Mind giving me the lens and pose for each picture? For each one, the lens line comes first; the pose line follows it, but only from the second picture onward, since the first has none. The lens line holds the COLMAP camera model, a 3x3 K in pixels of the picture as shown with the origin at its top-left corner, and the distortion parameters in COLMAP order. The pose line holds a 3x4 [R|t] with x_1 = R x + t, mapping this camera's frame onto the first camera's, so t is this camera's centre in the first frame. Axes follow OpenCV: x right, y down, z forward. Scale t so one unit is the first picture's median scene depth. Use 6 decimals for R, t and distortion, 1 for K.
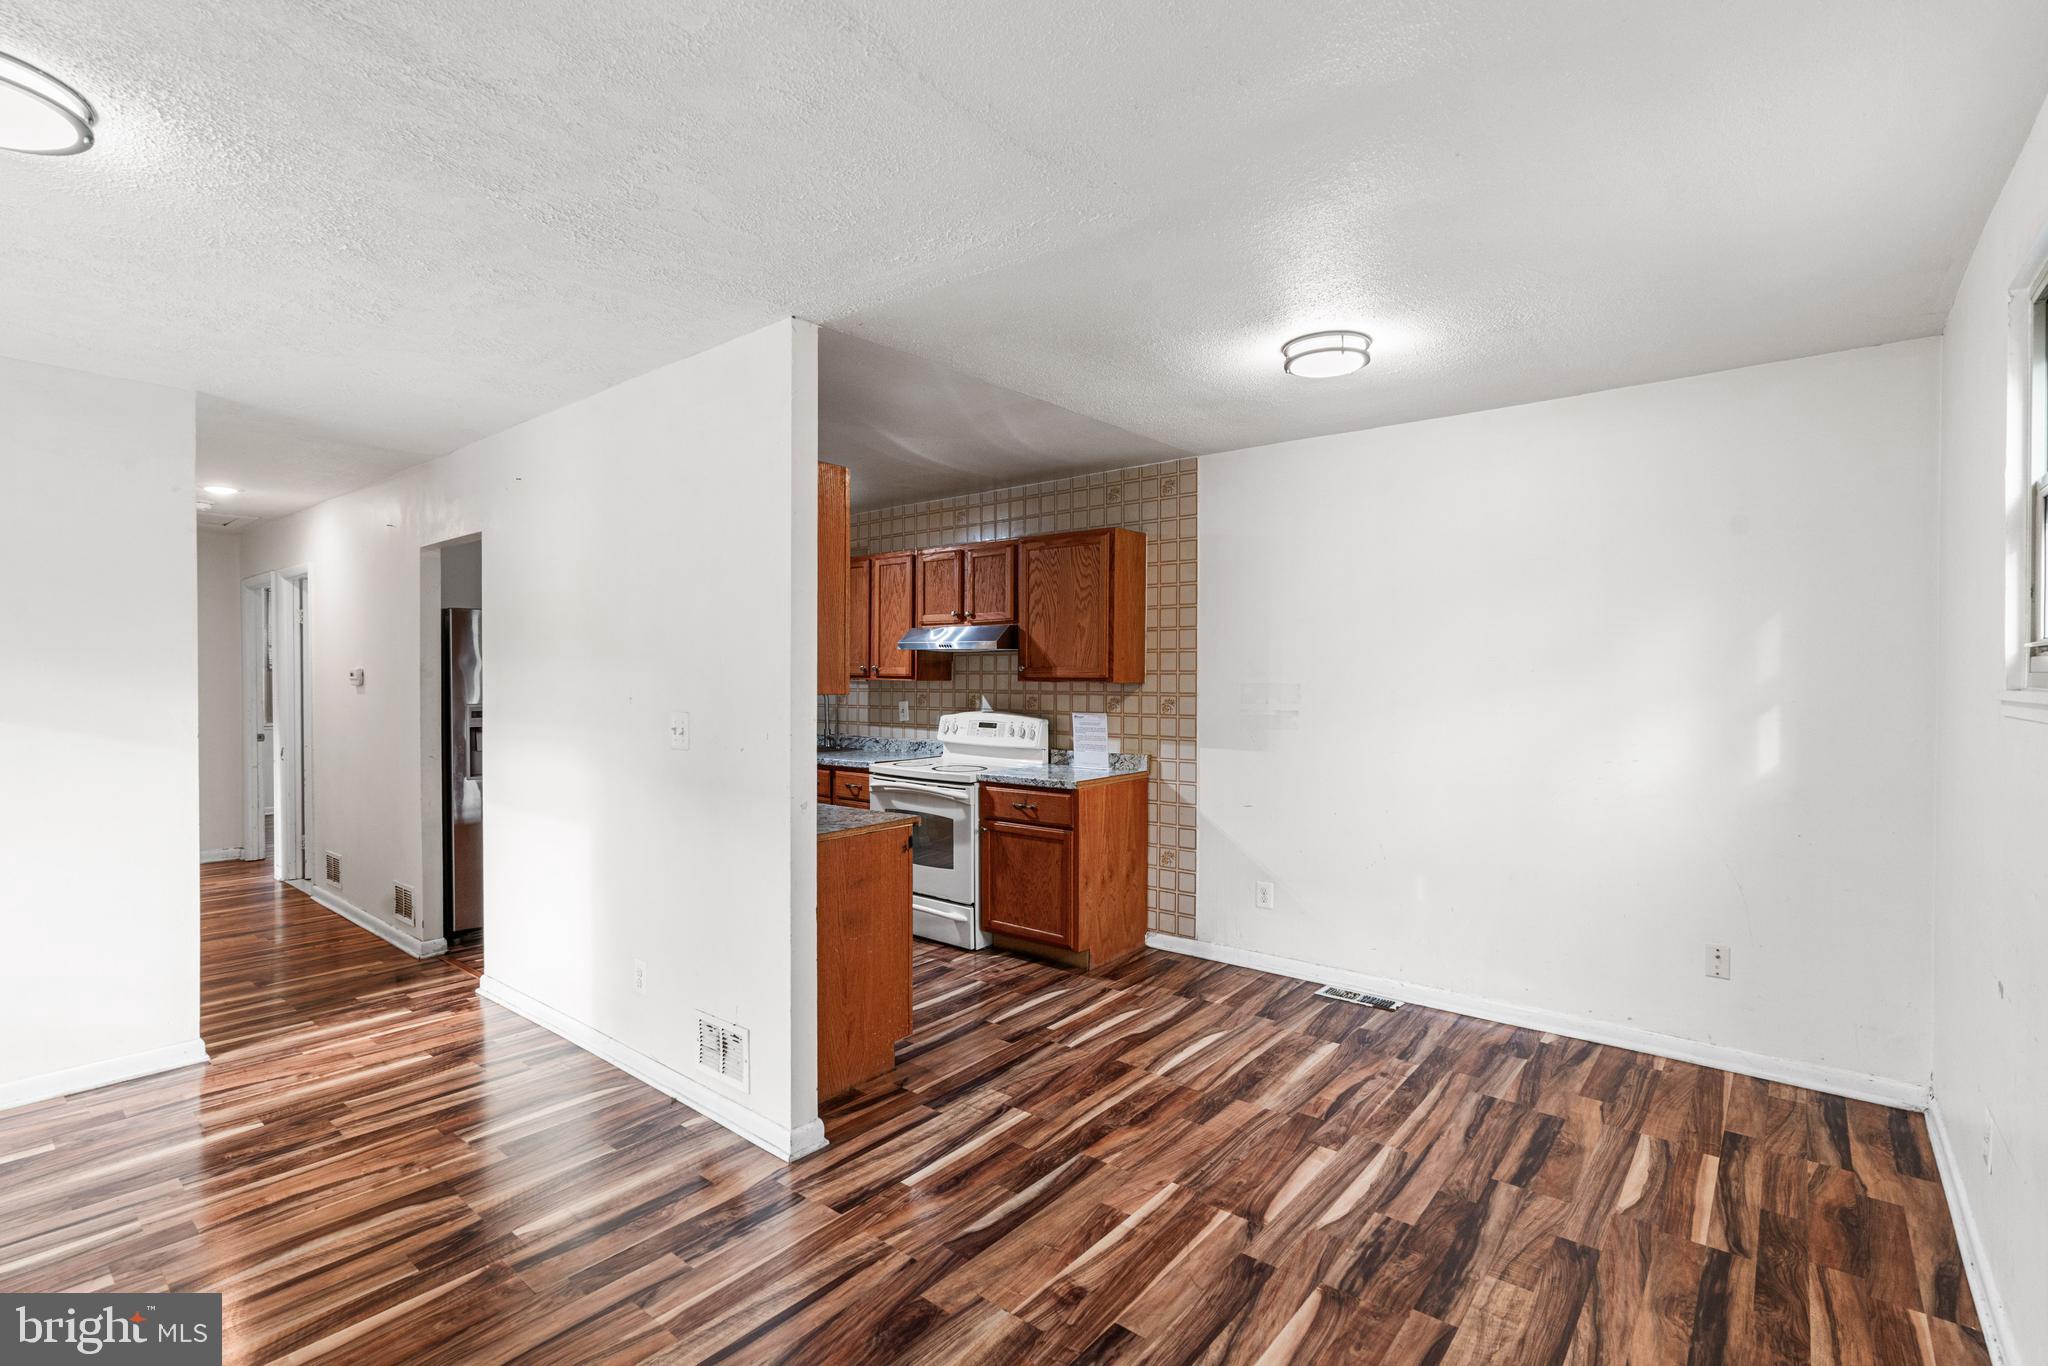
lens RADIAL K [[940.4, 0, 1010.7], [0, 940.4, 693.1], [0, 0, 1]] dist [0.001566, 0.000449]
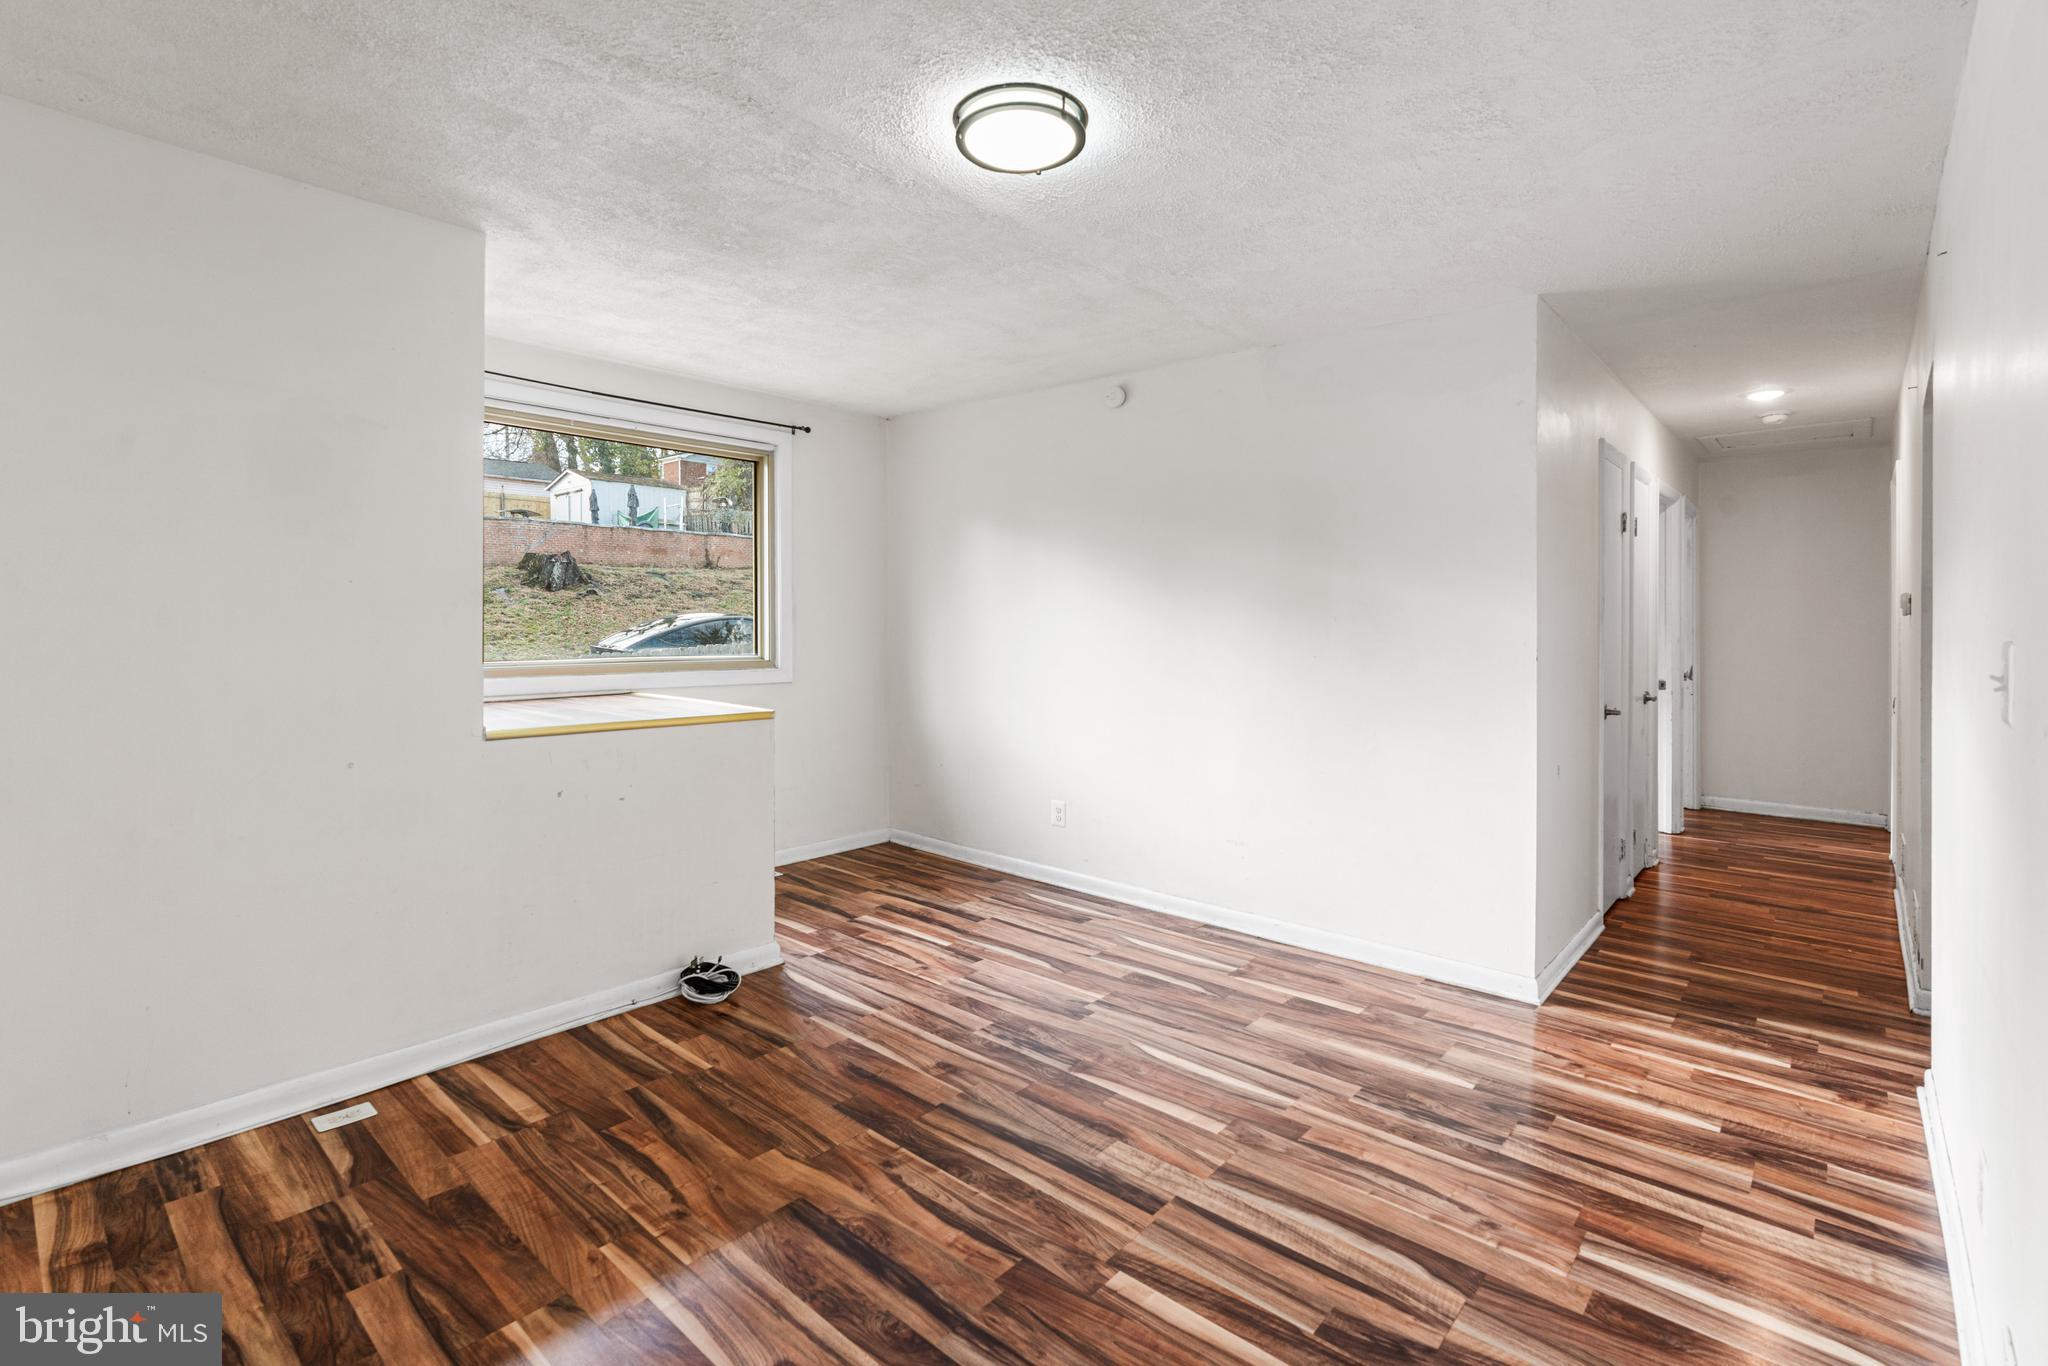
lens RADIAL K [[940.4, 0, 1028.0], [0, 940.4, 617.7], [0, 0, 1]] dist [0.001566, 0.000449]
pose [[-0.025261, -0.004731, -0.999670, 0.120806], [-0.022544, 0.999737, -0.004162, 0.017292], [0.999427, 0.022431, -0.025361, 0.555202]]
